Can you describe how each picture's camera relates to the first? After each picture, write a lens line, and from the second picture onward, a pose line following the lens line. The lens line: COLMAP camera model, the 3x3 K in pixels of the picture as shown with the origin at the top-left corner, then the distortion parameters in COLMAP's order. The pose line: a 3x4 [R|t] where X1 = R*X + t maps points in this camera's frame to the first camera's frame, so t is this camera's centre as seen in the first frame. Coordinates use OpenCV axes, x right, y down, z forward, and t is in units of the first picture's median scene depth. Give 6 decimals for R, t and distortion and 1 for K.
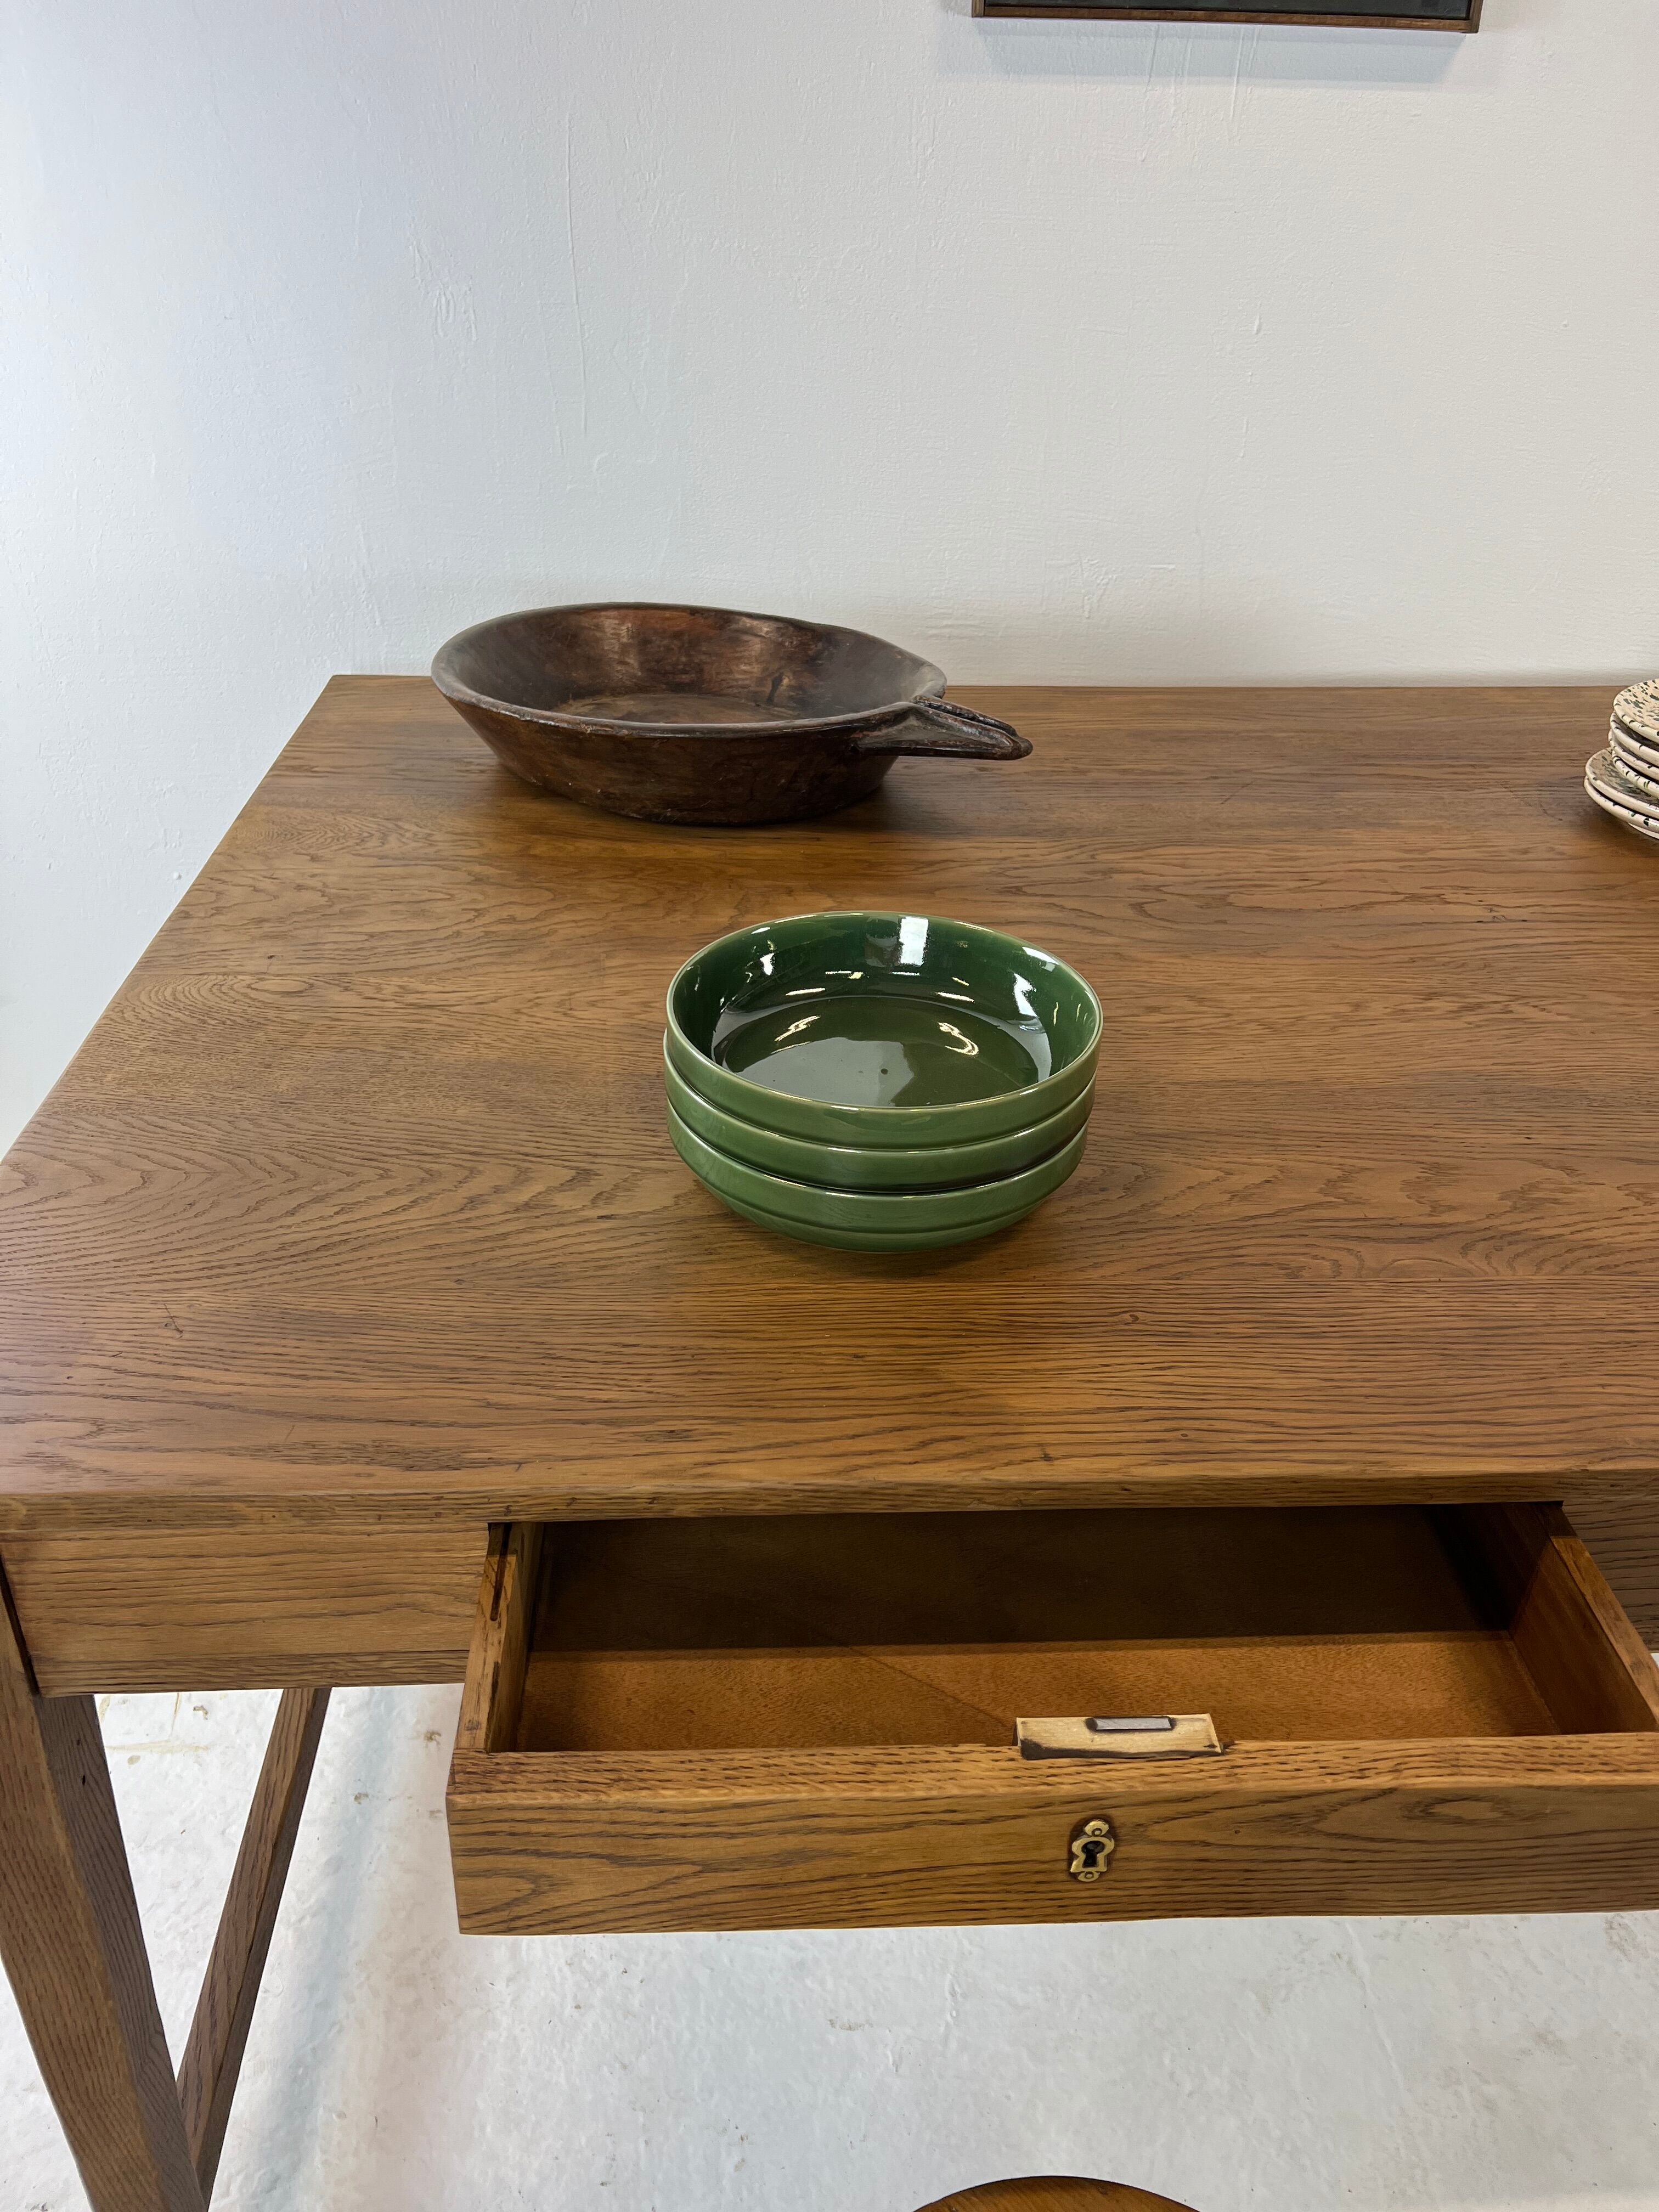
lens RADIAL K [[1695.1, 0, 818.4], [0, 1695.1, 1118.5], [0, 0, 1]] dist [0.031257, -0.041606]
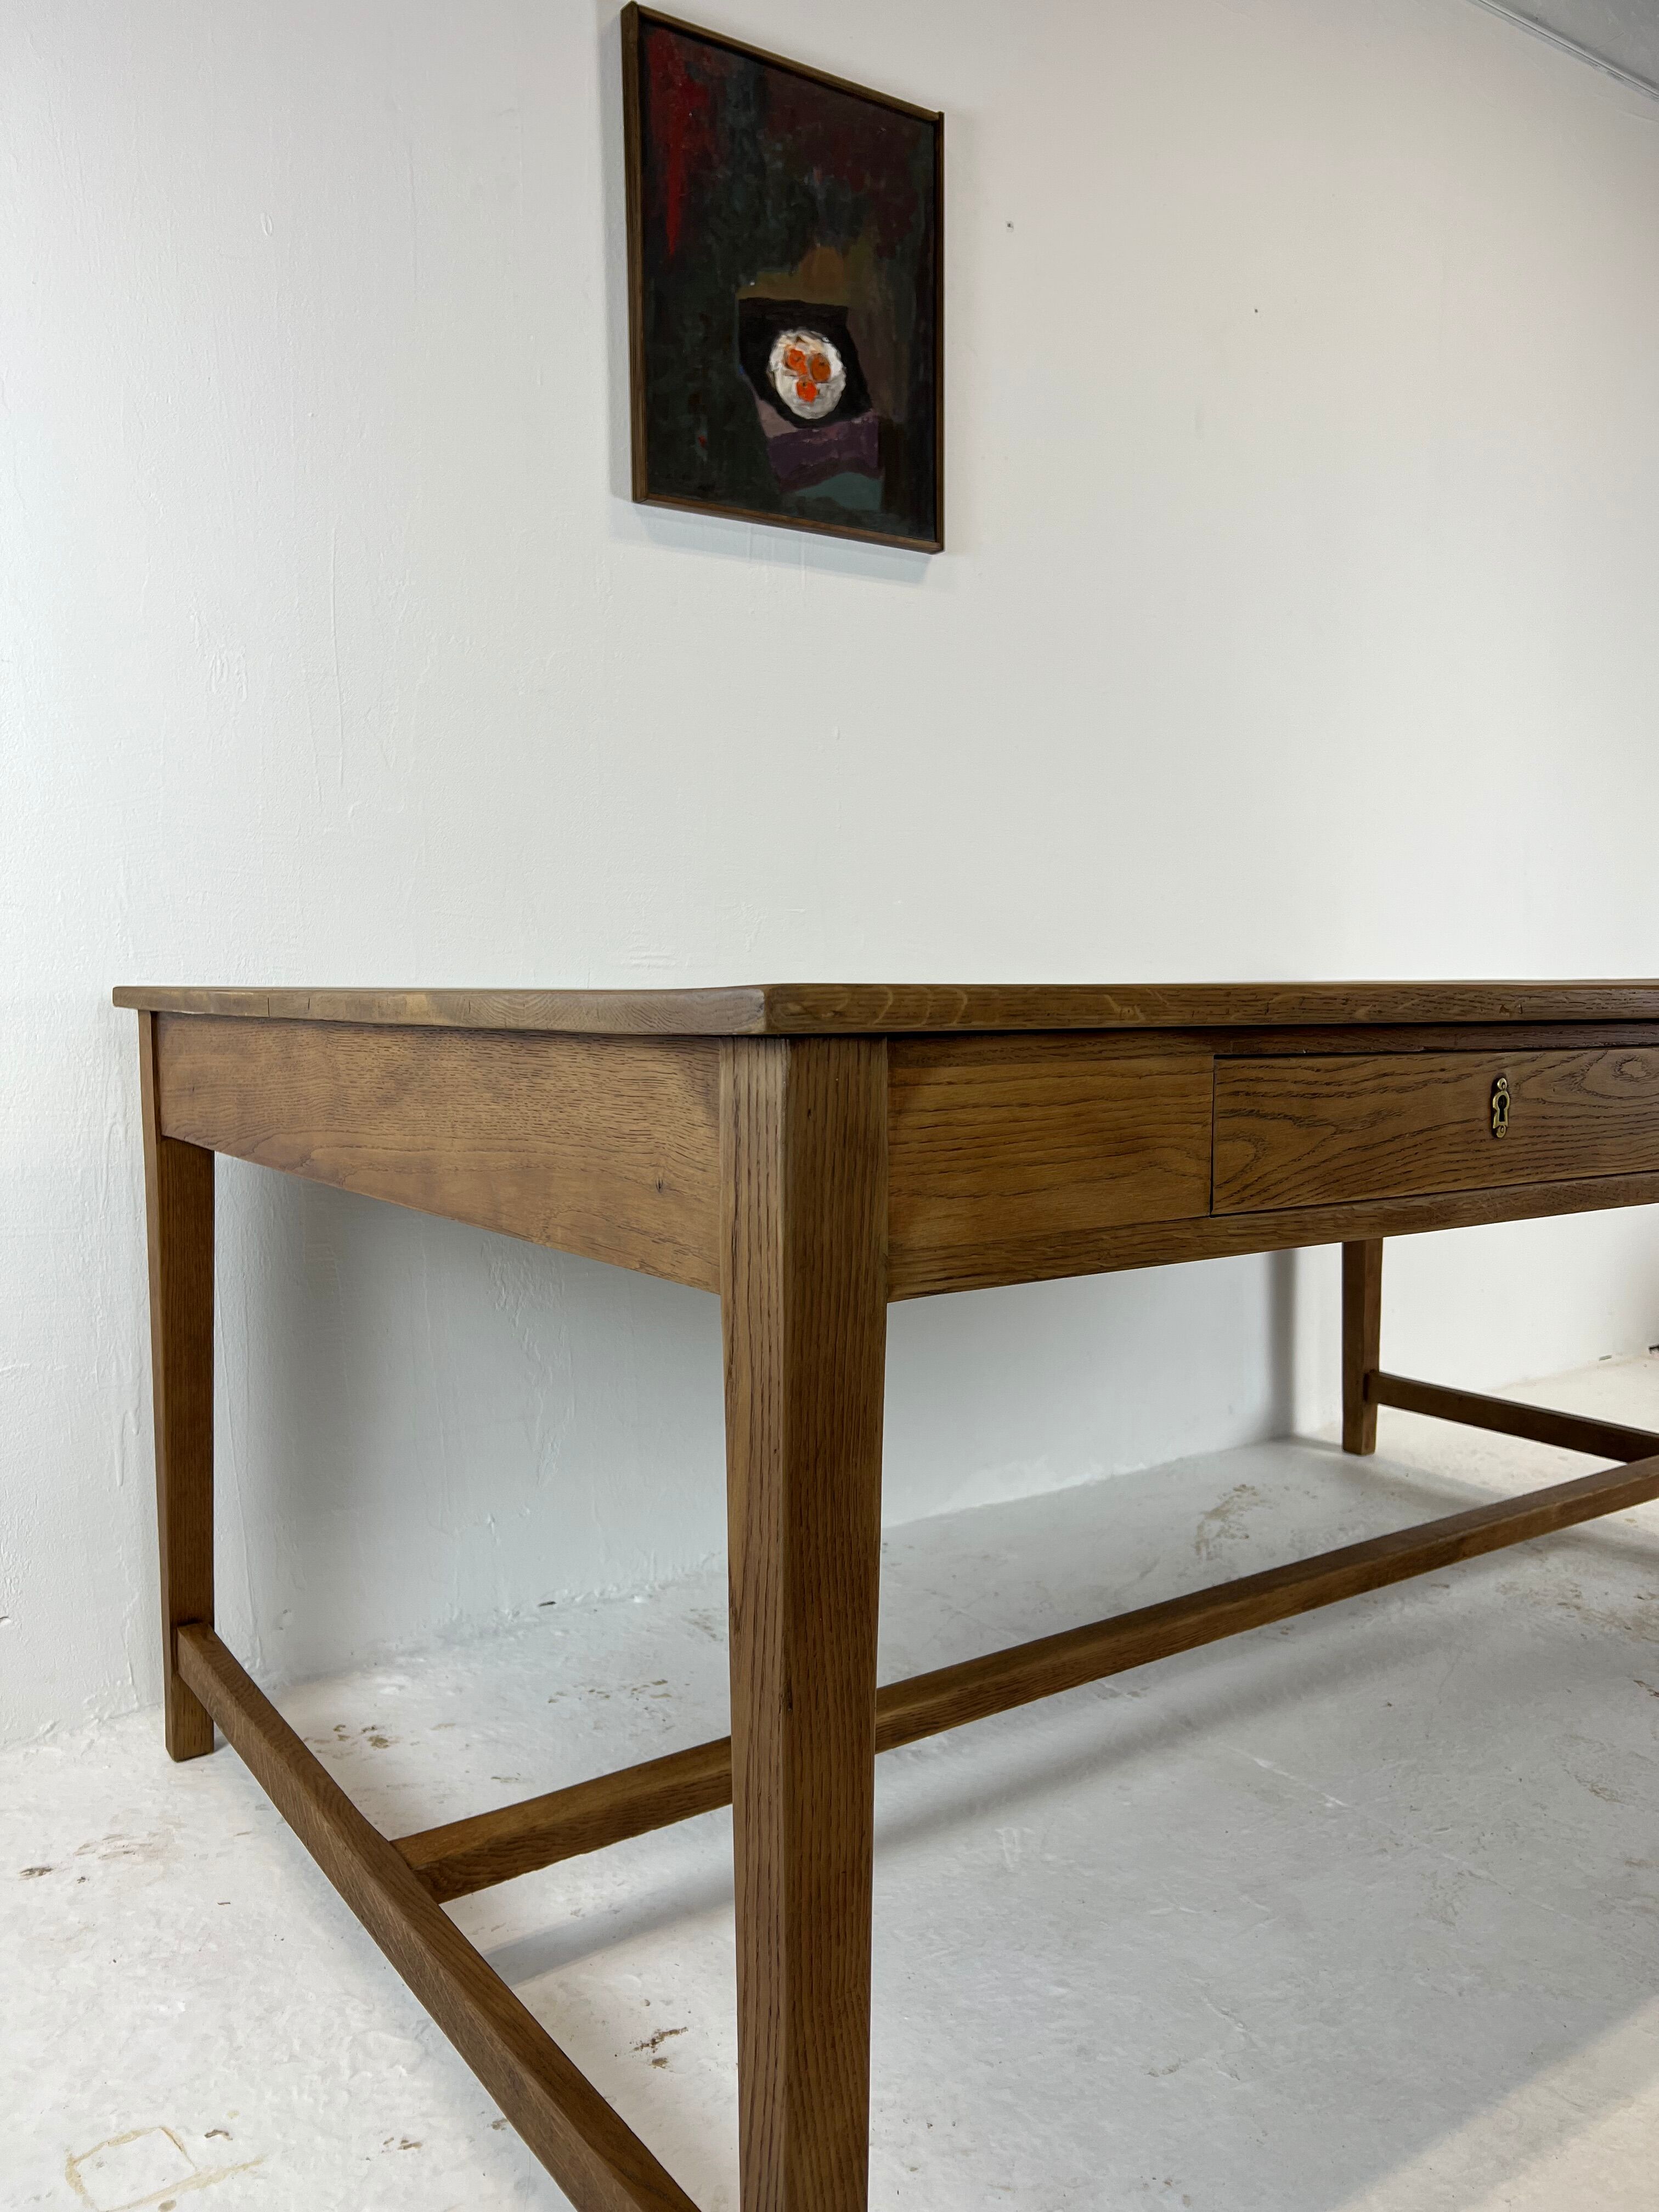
lens RADIAL K [[1695.1, 0, 834.4], [0, 1695.1, 1104.1], [0, 0, 1]] dist [0.031257, -0.041606]
pose [[0.850442, -0.062073, 0.522394, -1.150939], [0.284376, 0.889668, -0.357240, 0.677940], [-0.442583, 0.452369, 0.774263, 0.250181]]
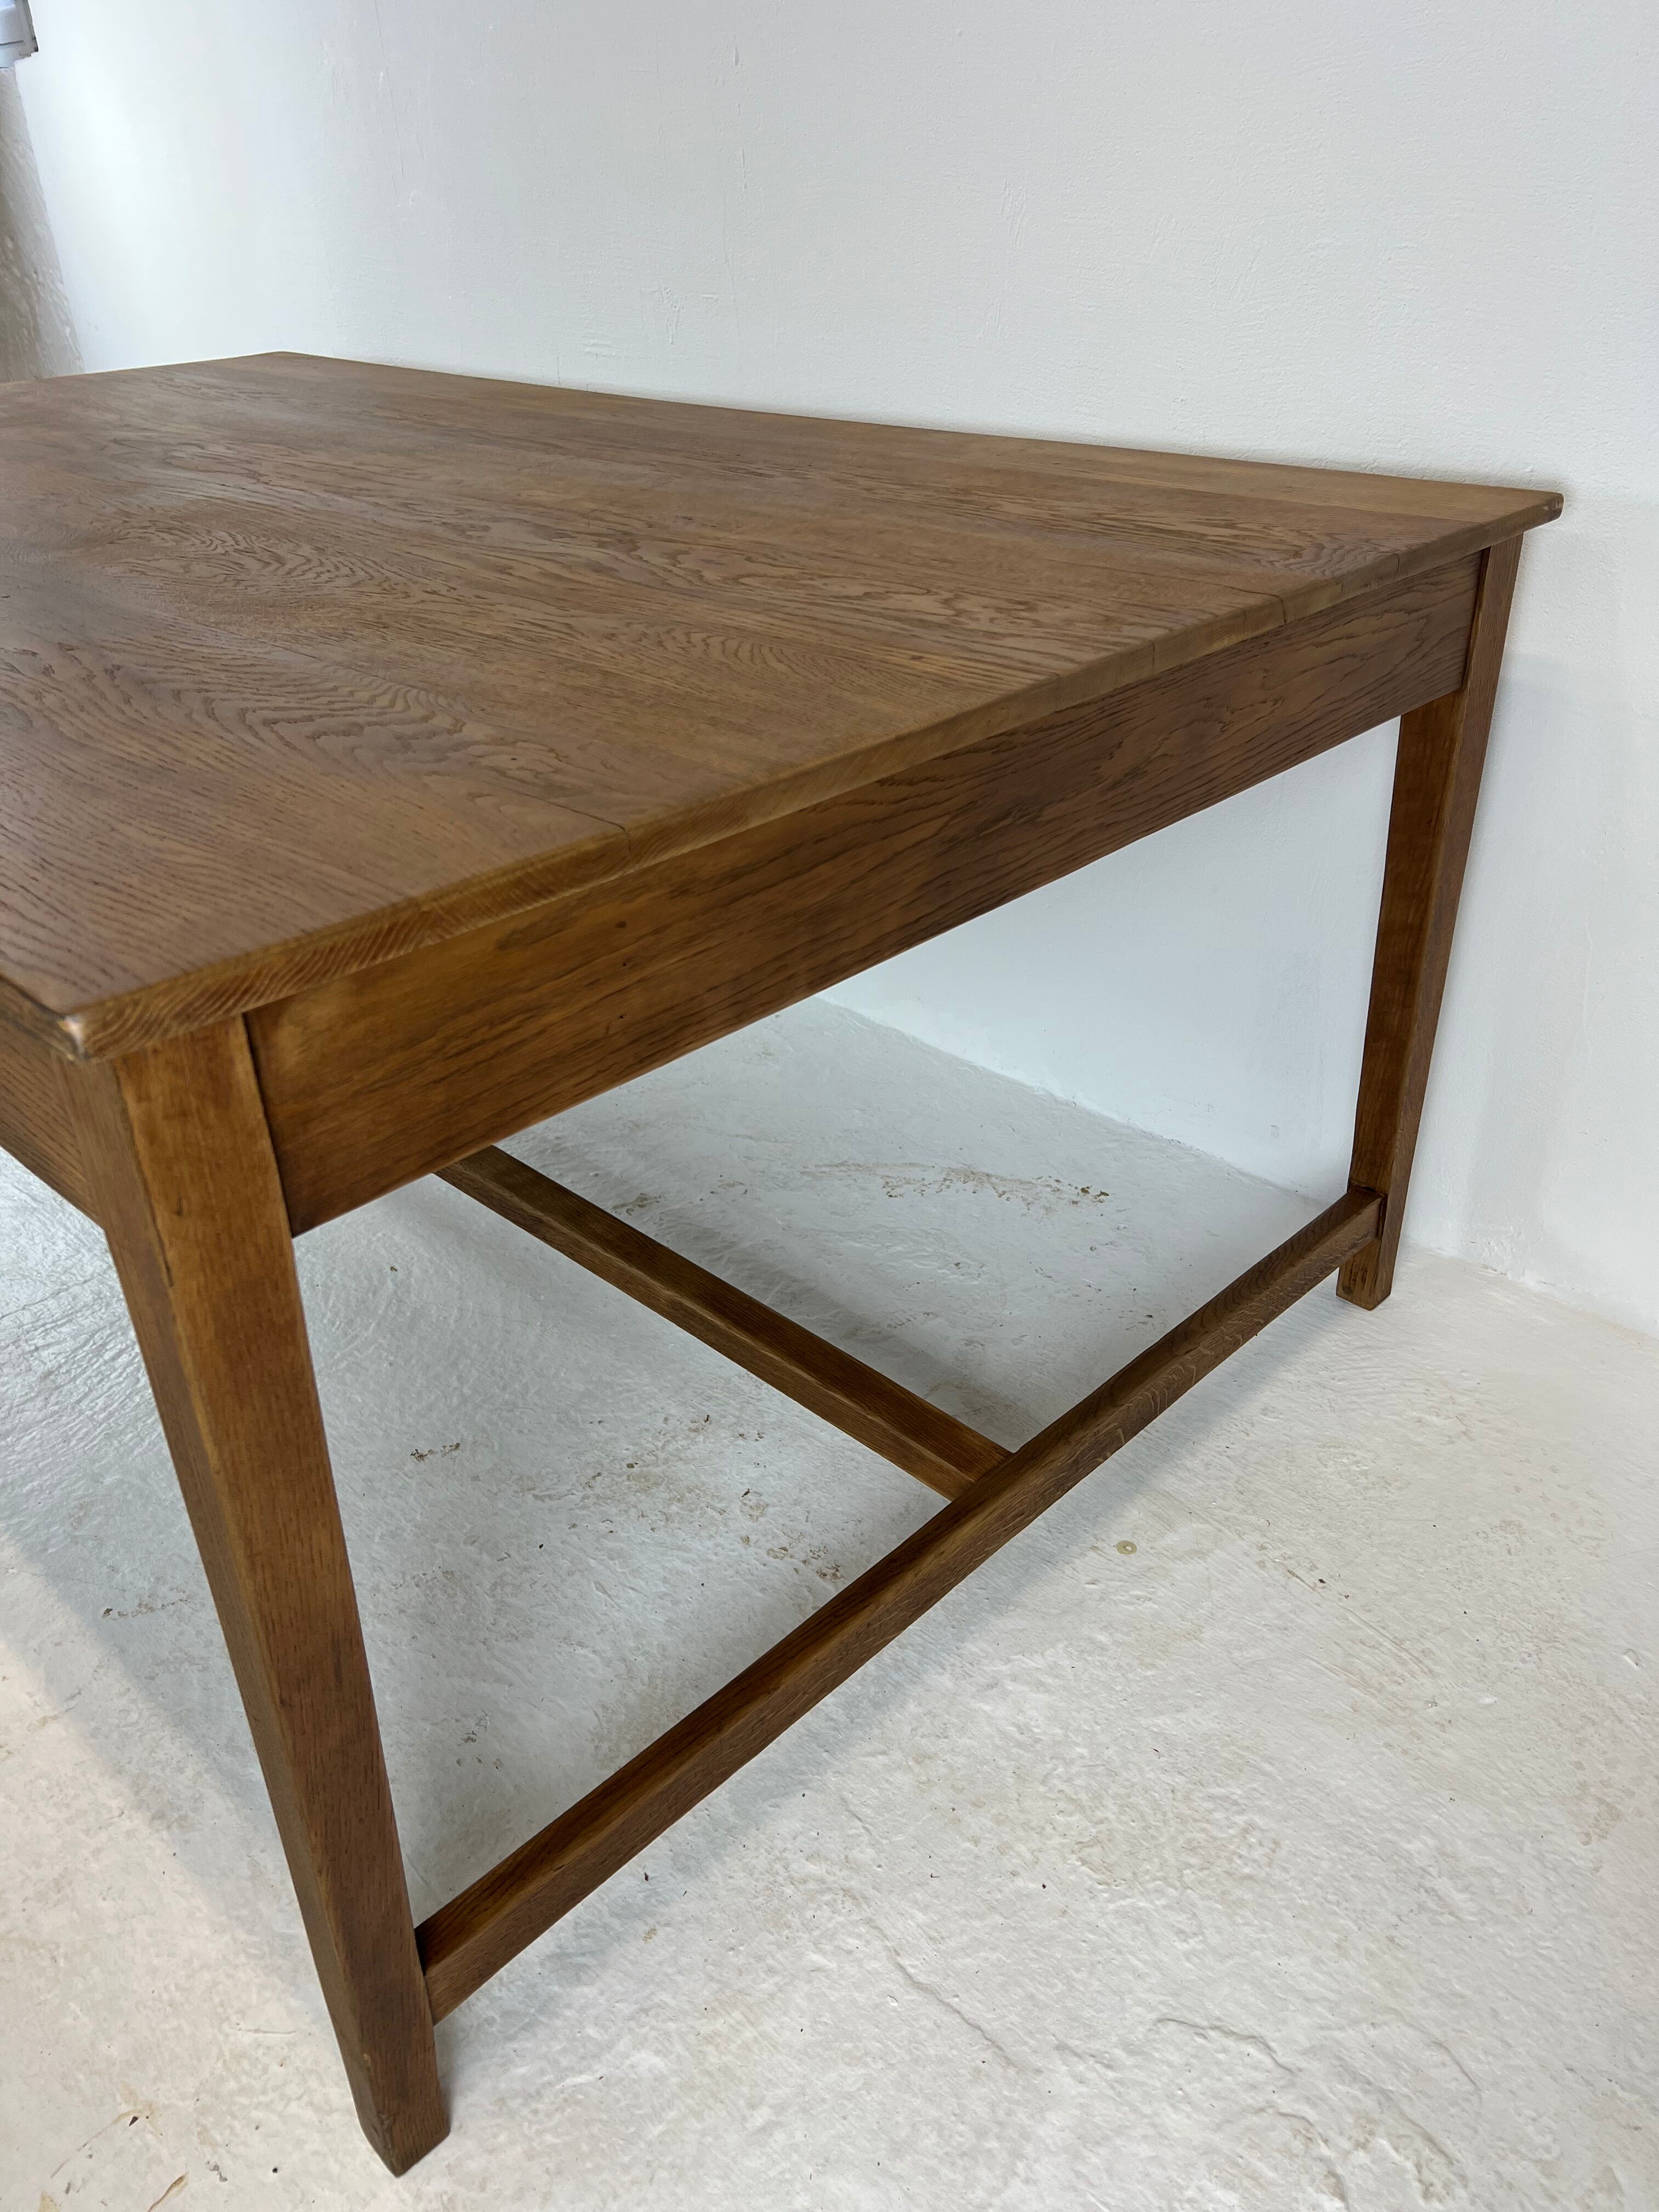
lens RADIAL K [[1695.1, 0, 843.7], [0, 1695.1, 1103.1], [0, 0, 1]] dist [0.031257, -0.041606]
pose [[0.670793, 0.333386, -0.662488, 3.121667], [-0.340252, 0.932053, 0.124523, -0.006465], [0.658988, 0.141884, 0.738650, 0.839772]]
